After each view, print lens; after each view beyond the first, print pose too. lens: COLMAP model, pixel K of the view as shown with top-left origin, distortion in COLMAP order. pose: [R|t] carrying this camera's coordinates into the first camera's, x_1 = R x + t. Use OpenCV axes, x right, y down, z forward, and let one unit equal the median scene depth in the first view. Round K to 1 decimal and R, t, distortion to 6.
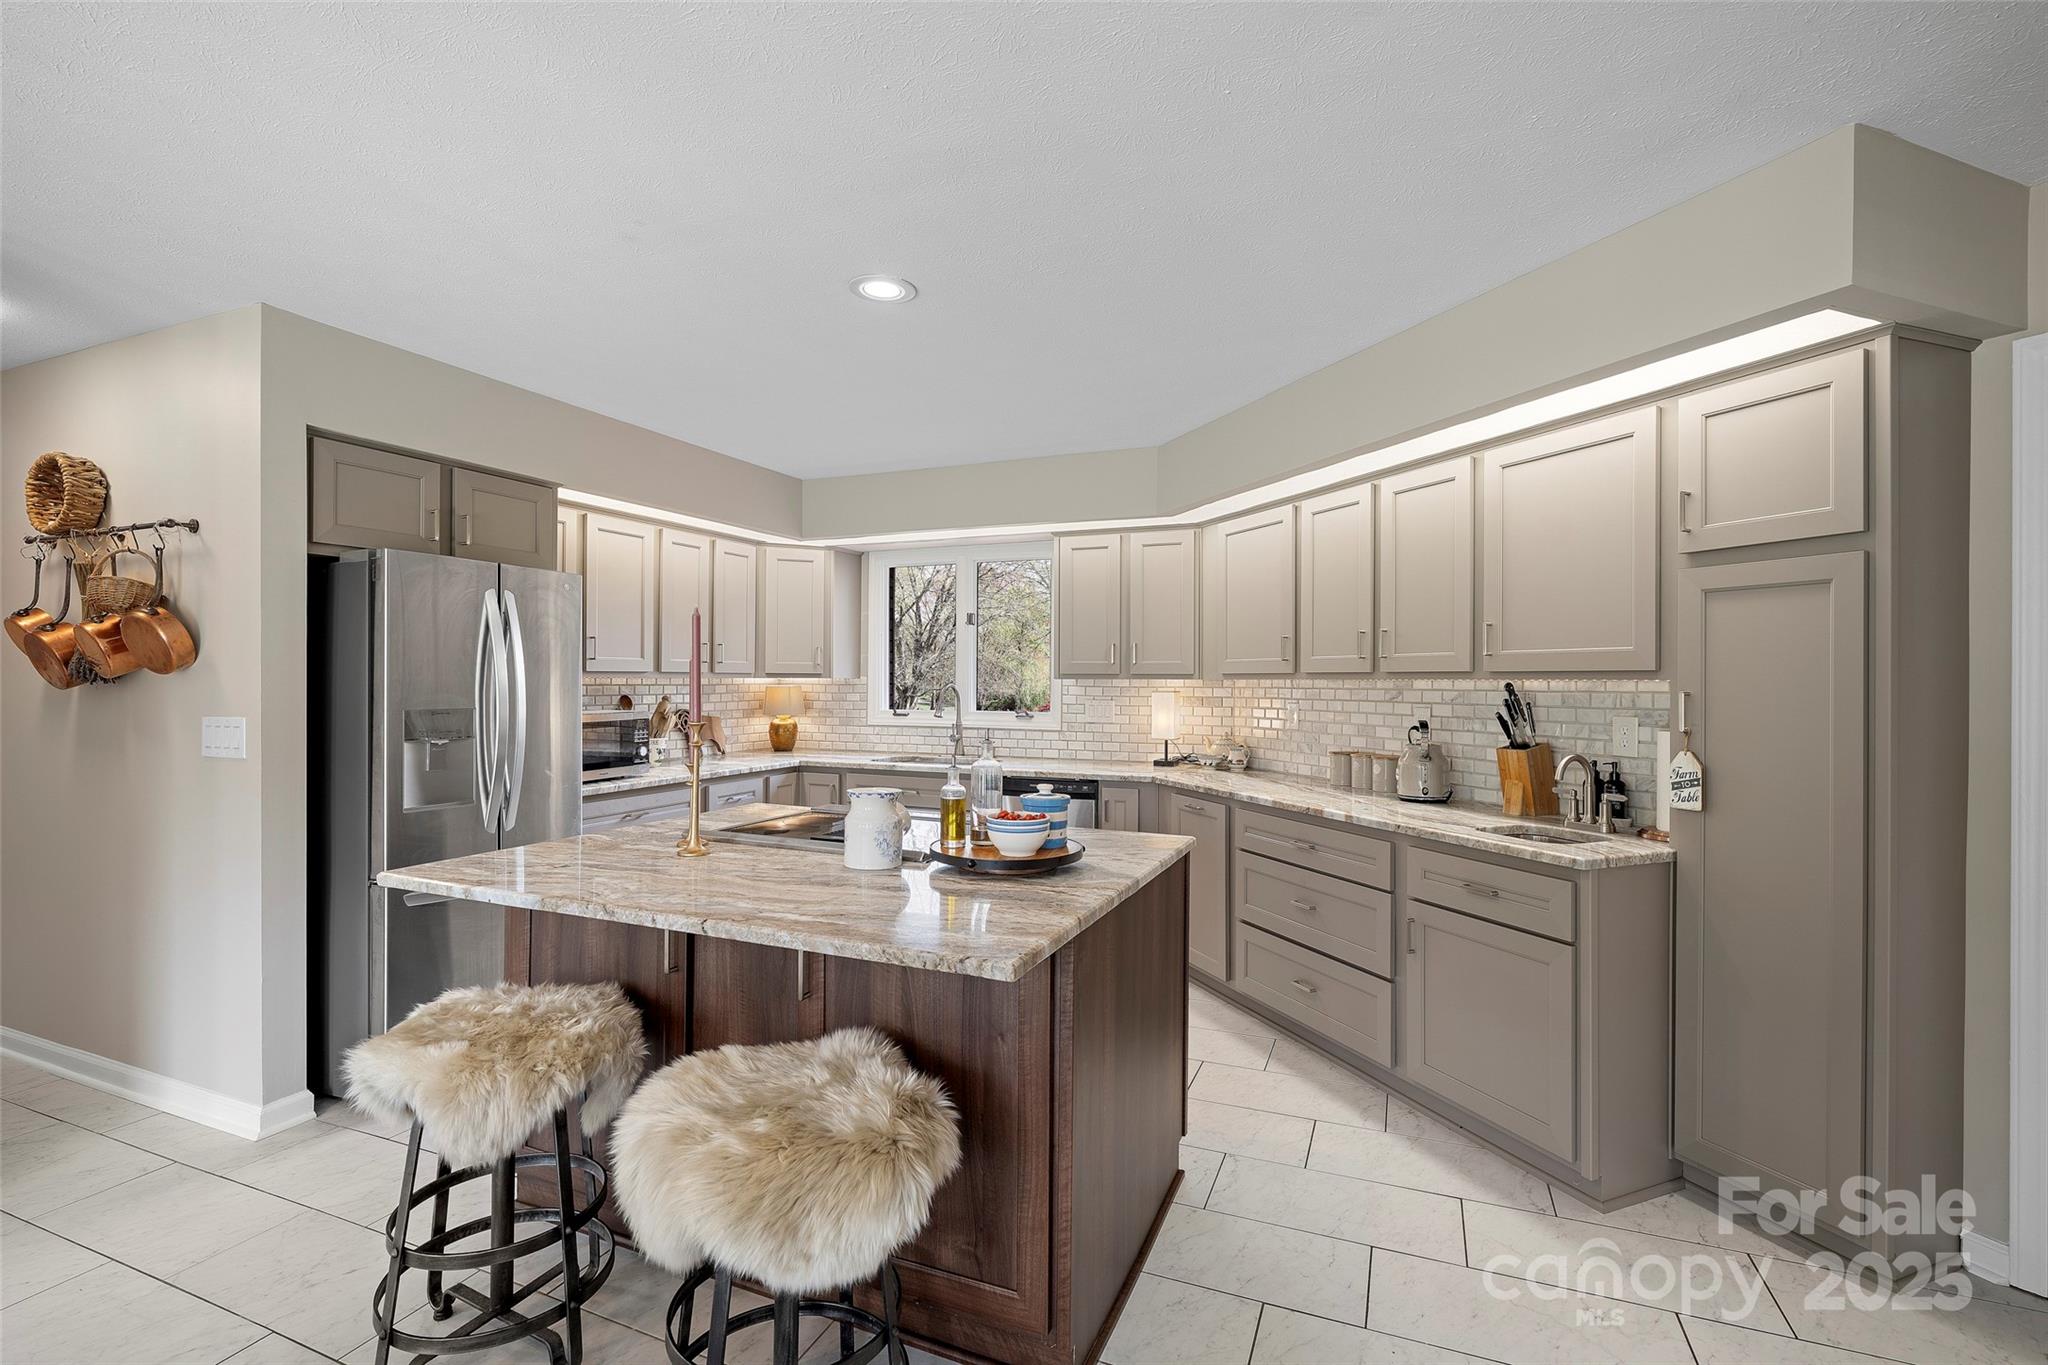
lens RADIAL K [[944.0, 0, 1007.9], [0, 944.0, 678.8], [0, 0, 1]] dist [-0.004674, -0.000181]
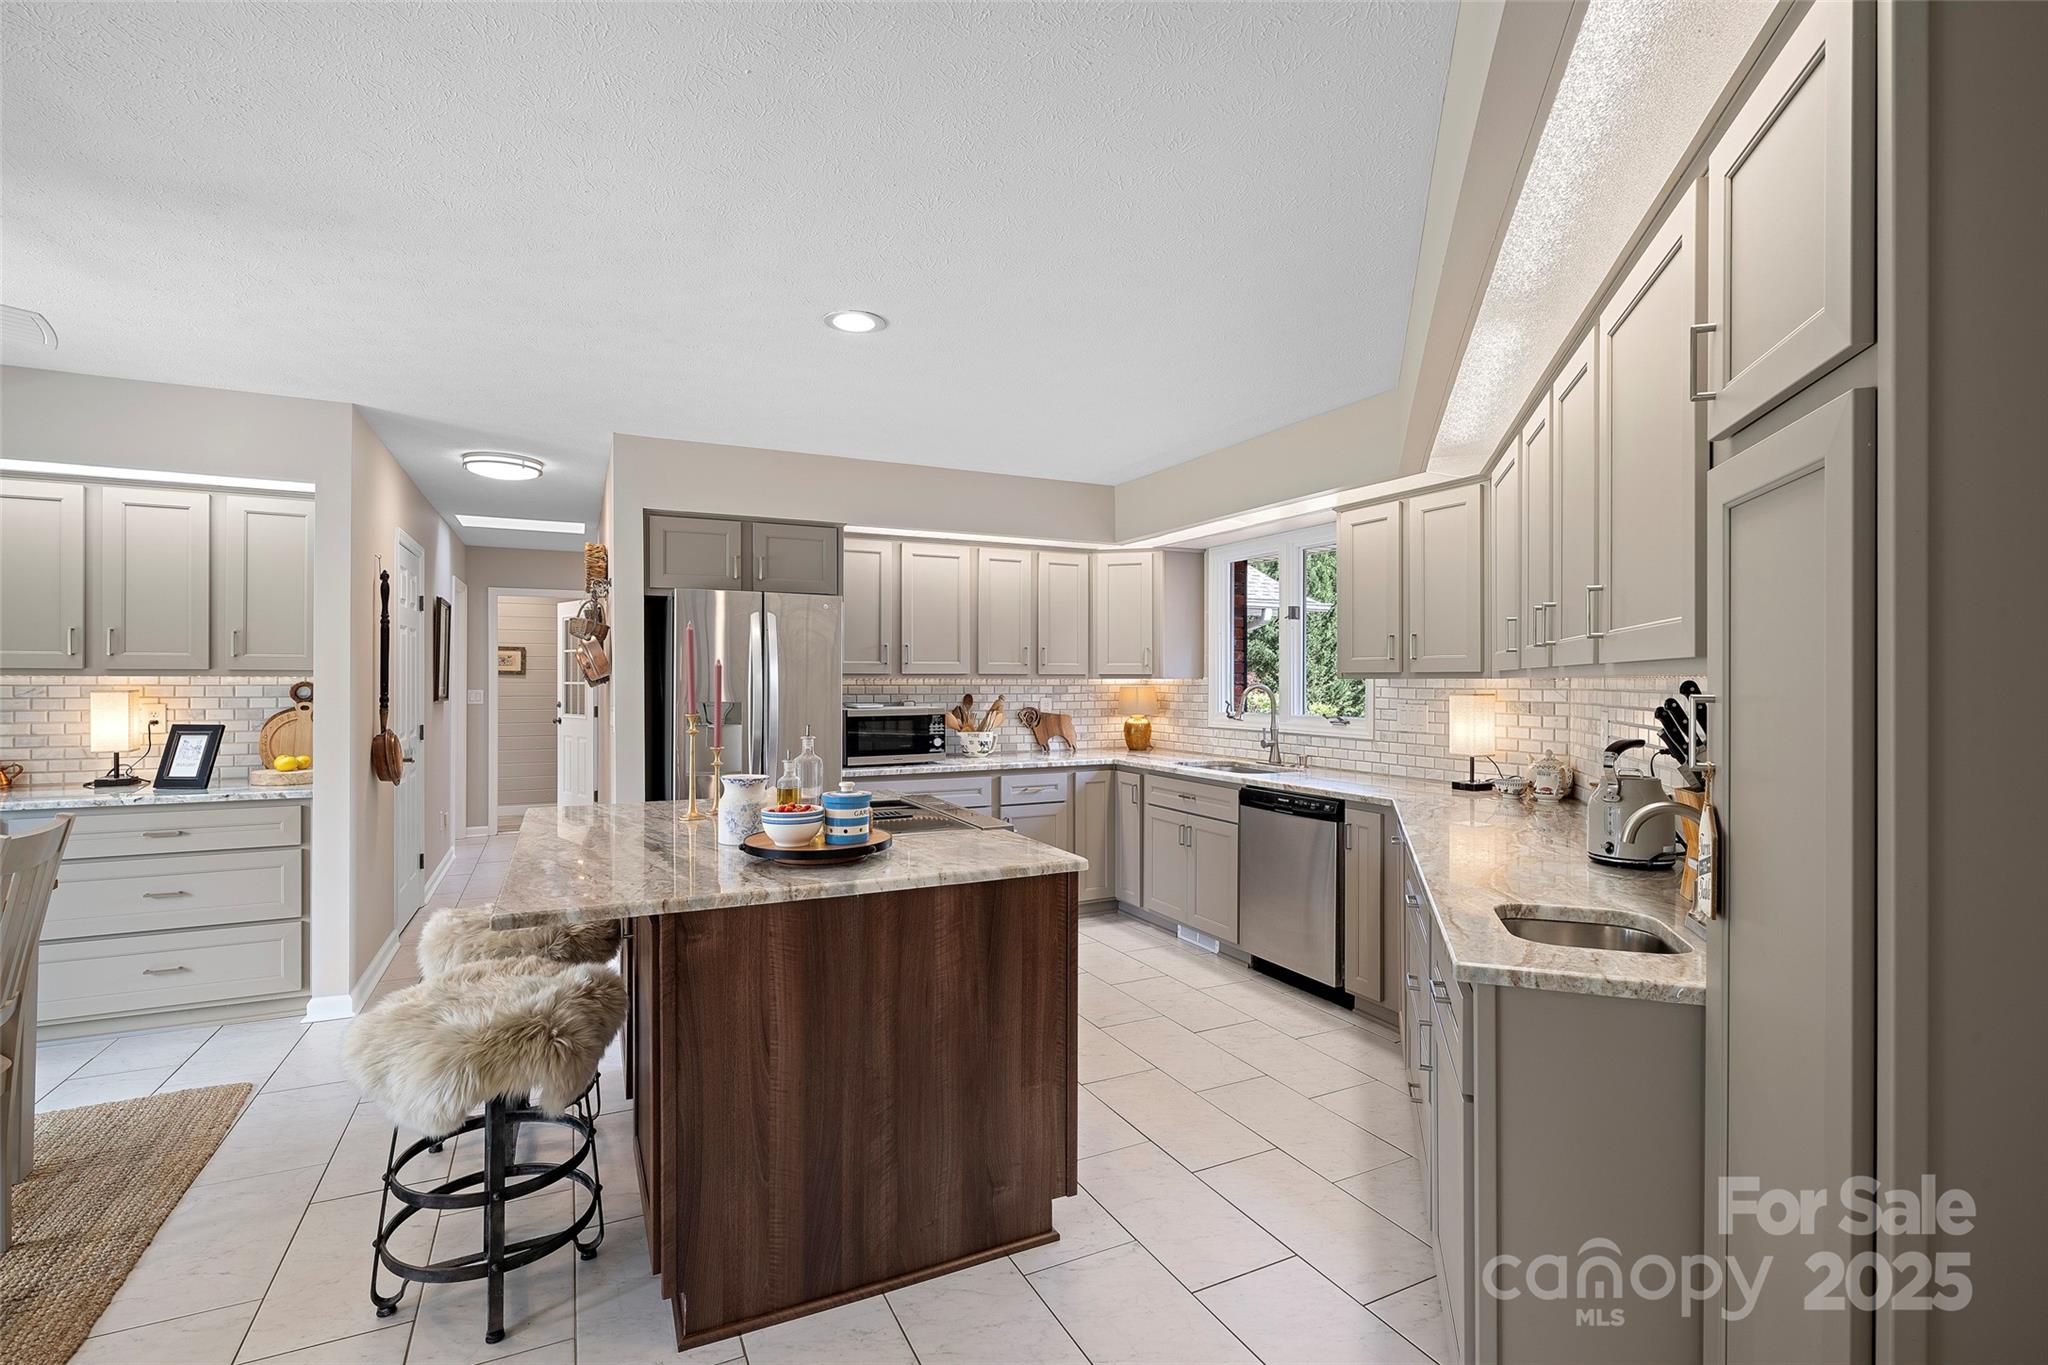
lens RADIAL K [[944.0, 0, 1022.8], [0, 944.0, 671.9], [0, 0, 1]] dist [-0.004674, -0.000181]
pose [[0.747243, -0.009152, -0.664487, 0.402114], [0.002000, 0.999932, -0.011524, 0.003314], [0.664547, 0.007282, 0.747211, 0.171574]]
